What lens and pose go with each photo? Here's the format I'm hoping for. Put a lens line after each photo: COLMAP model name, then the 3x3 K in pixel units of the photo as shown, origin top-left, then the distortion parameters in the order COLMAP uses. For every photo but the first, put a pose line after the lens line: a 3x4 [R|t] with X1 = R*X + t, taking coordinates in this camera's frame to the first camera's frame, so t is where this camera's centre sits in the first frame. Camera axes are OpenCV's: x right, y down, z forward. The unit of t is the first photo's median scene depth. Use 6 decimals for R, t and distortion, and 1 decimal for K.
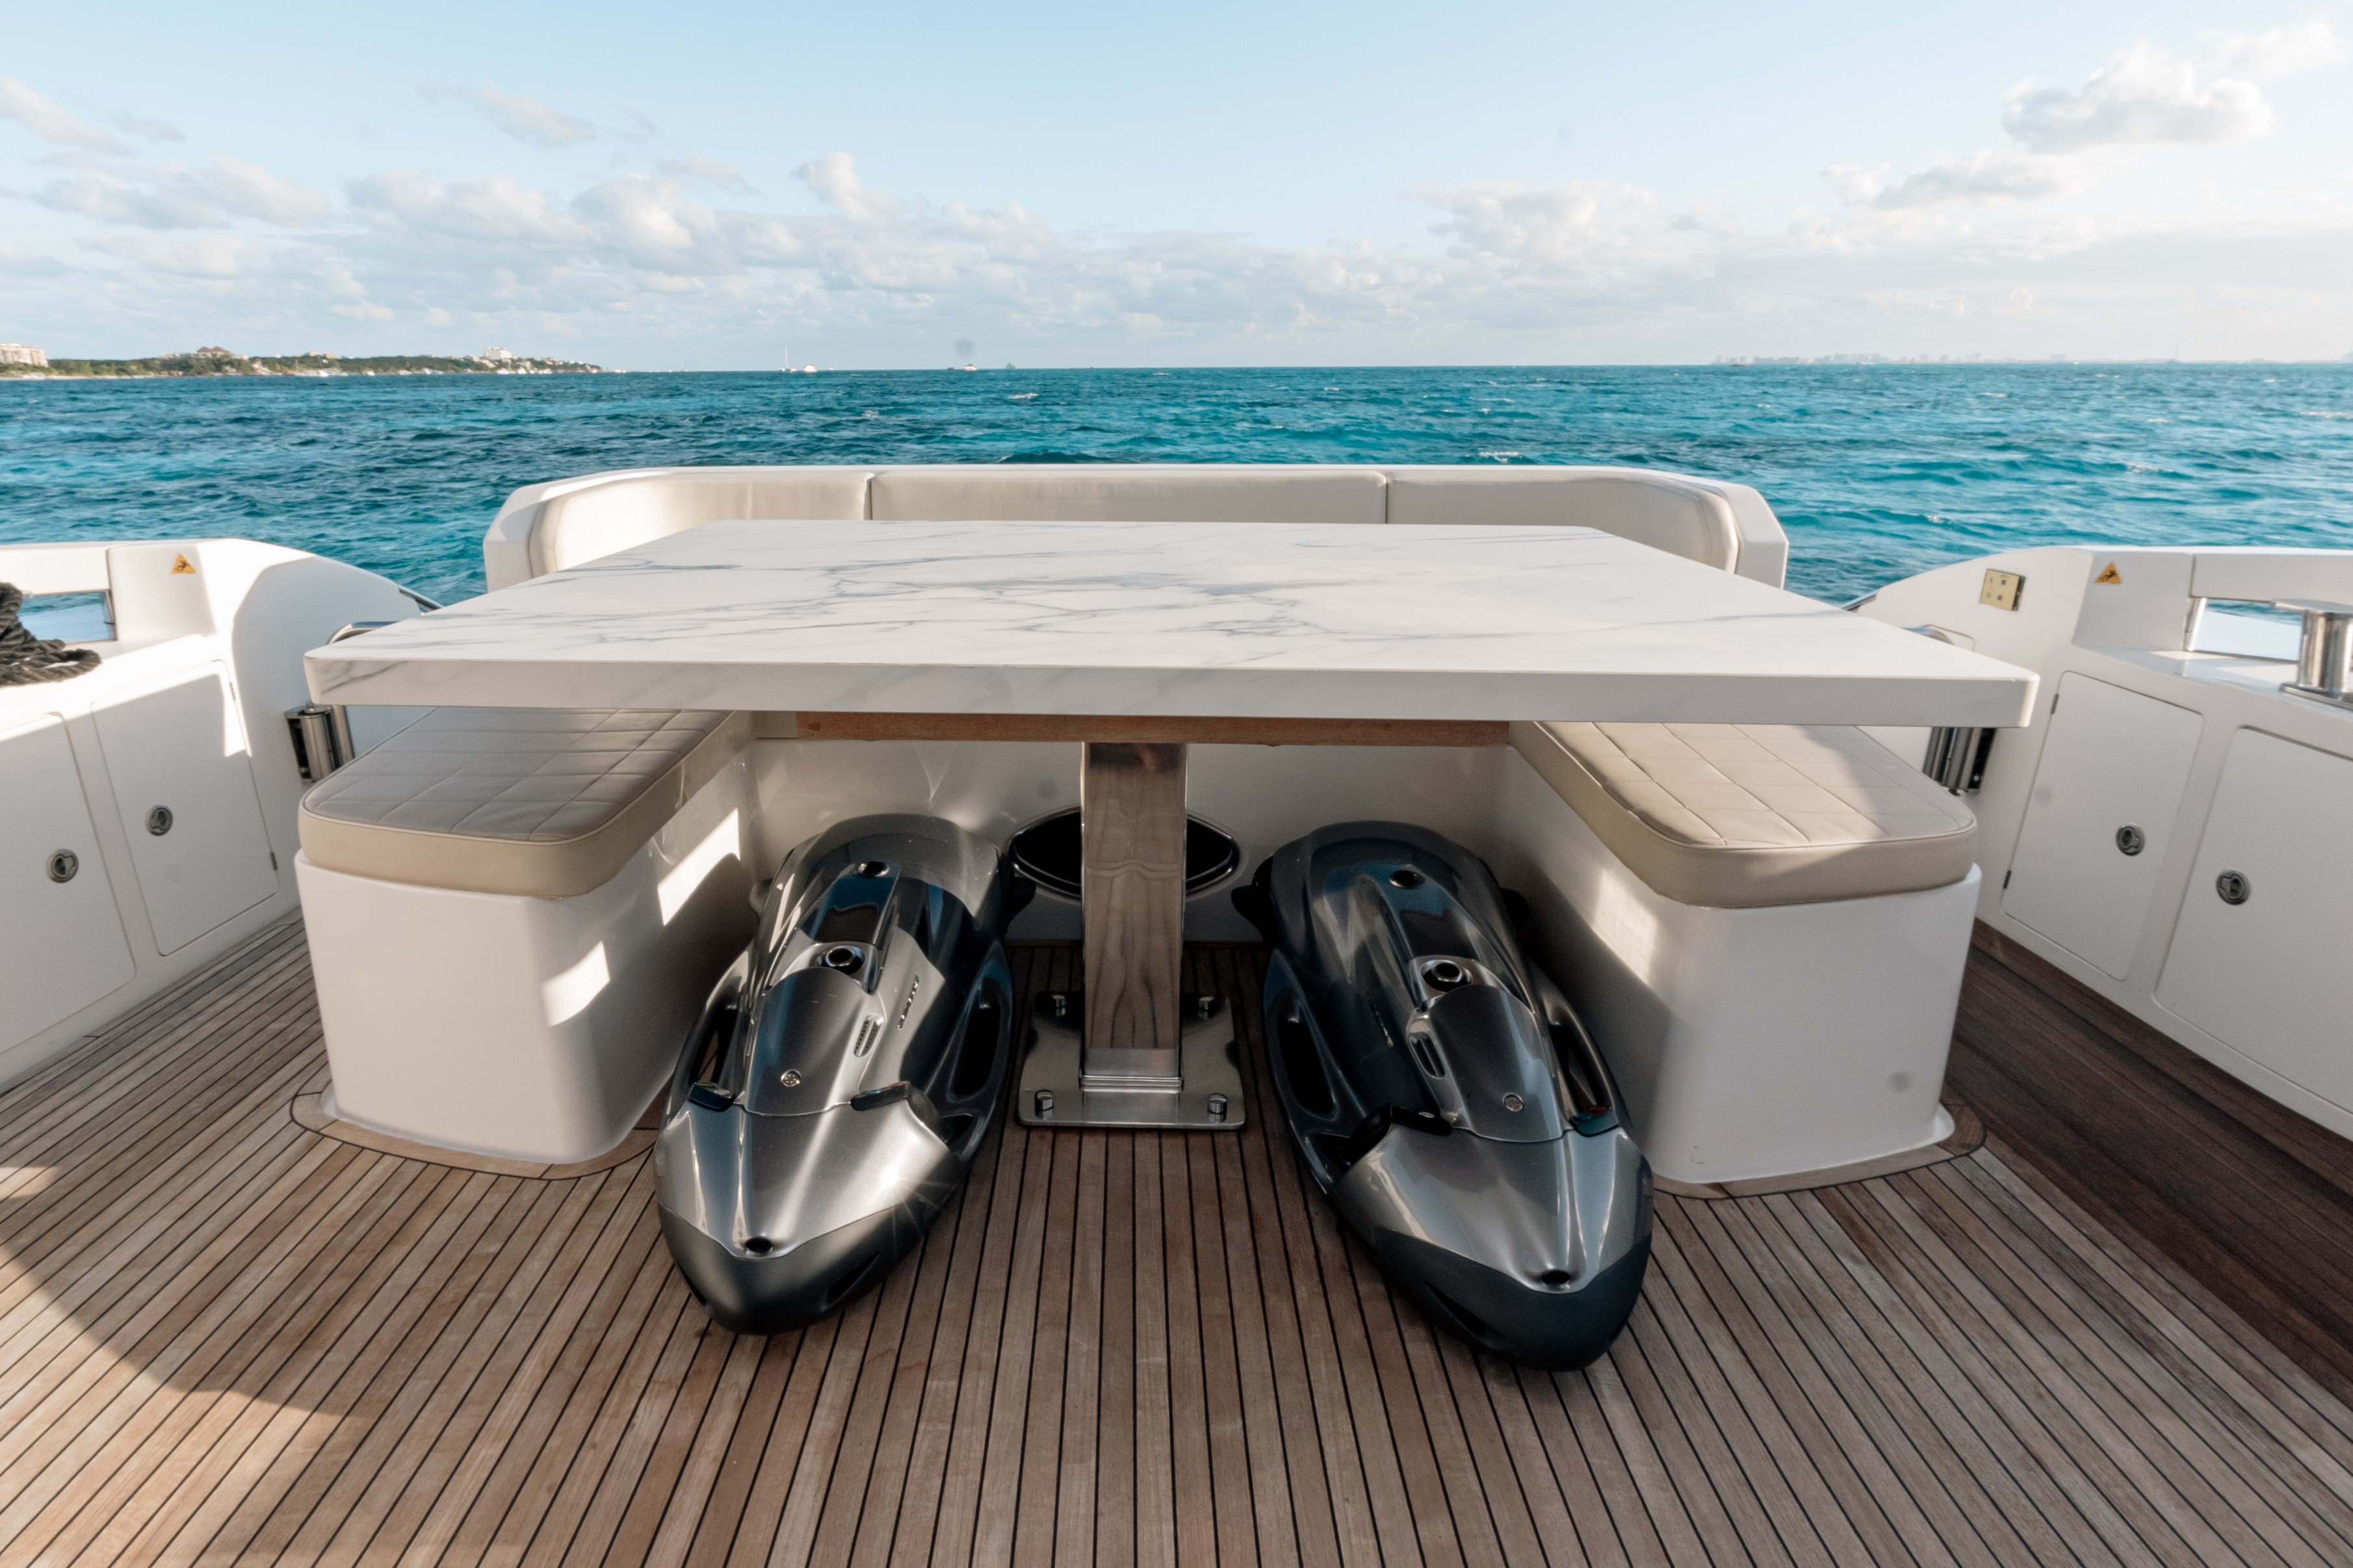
lens RADIAL K [[1103.3, 0, 1166.4], [0, 1103.3, 782.1], [0, 0, 1]] dist [-0.004123, -0.001602]
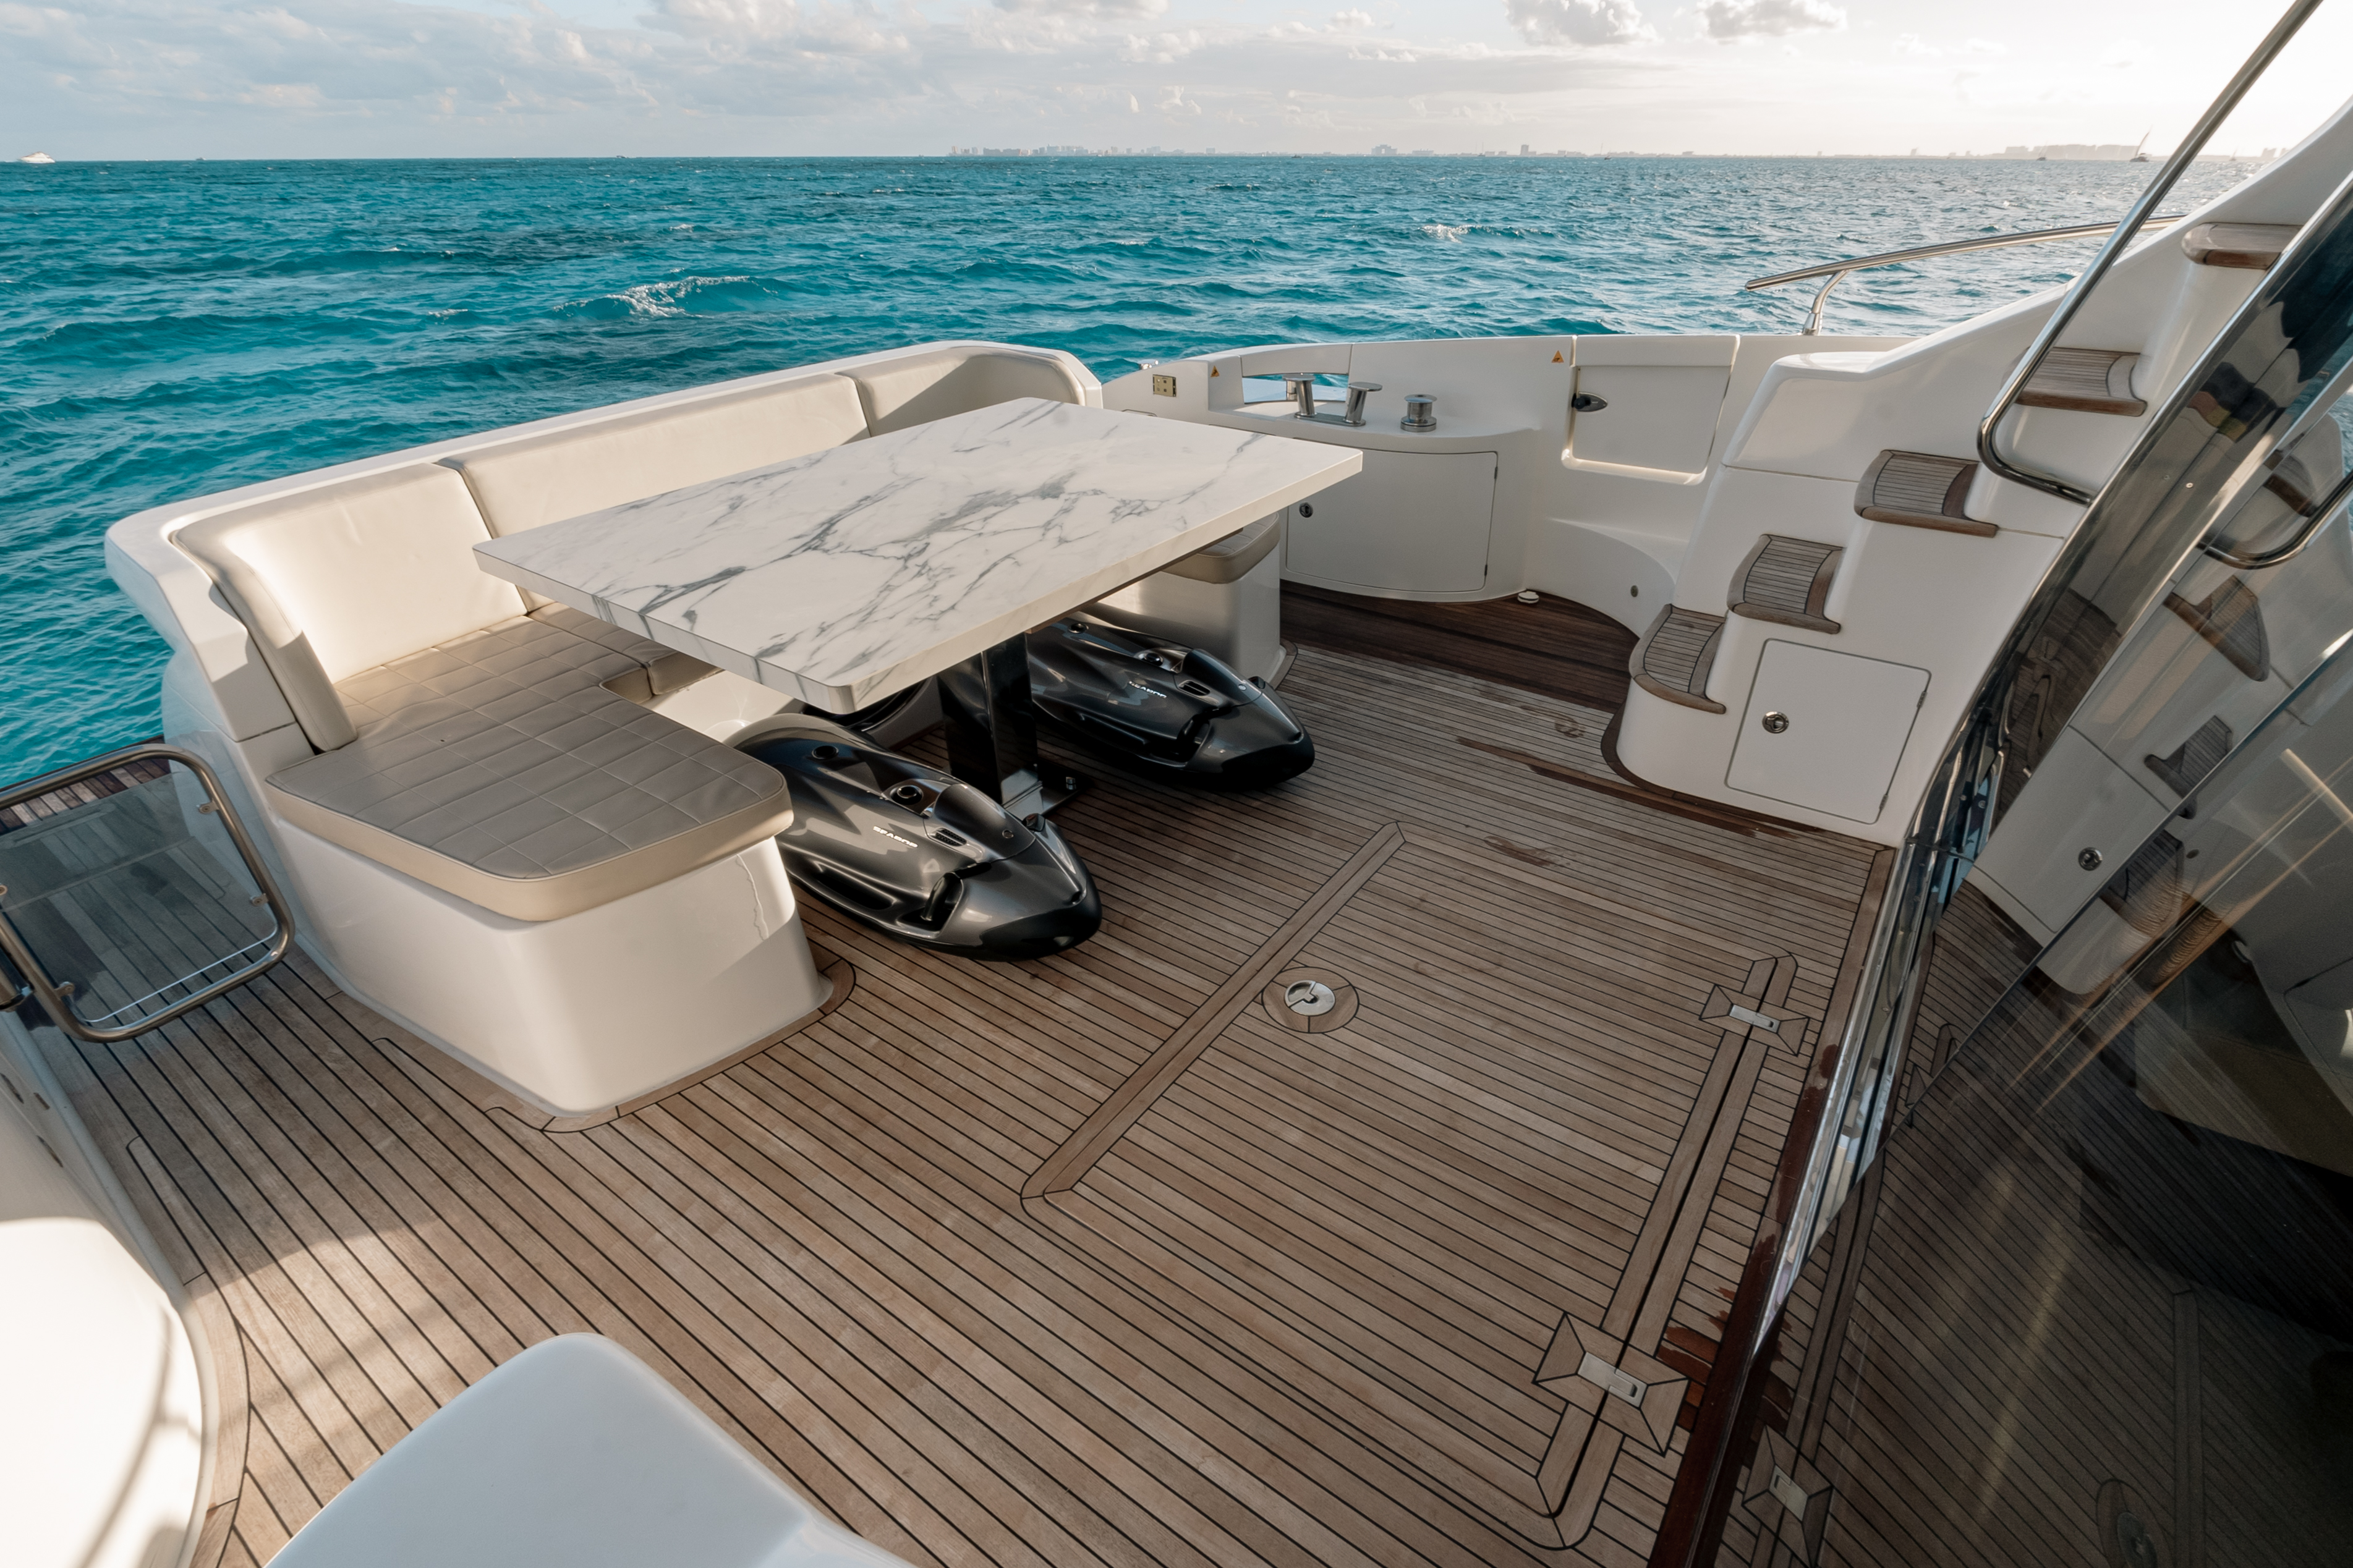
lens RADIAL K [[1103.3, 0, 1166.4], [0, 1103.3, 782.1], [0, 0, 1]] dist [-0.004123, -0.001602]
pose [[0.572918, -0.435167, 0.694546, -1.179285], [0.278949, 0.900346, 0.334012, -0.275352], [-0.770683, 0.002381, 0.637214, -0.270045]]
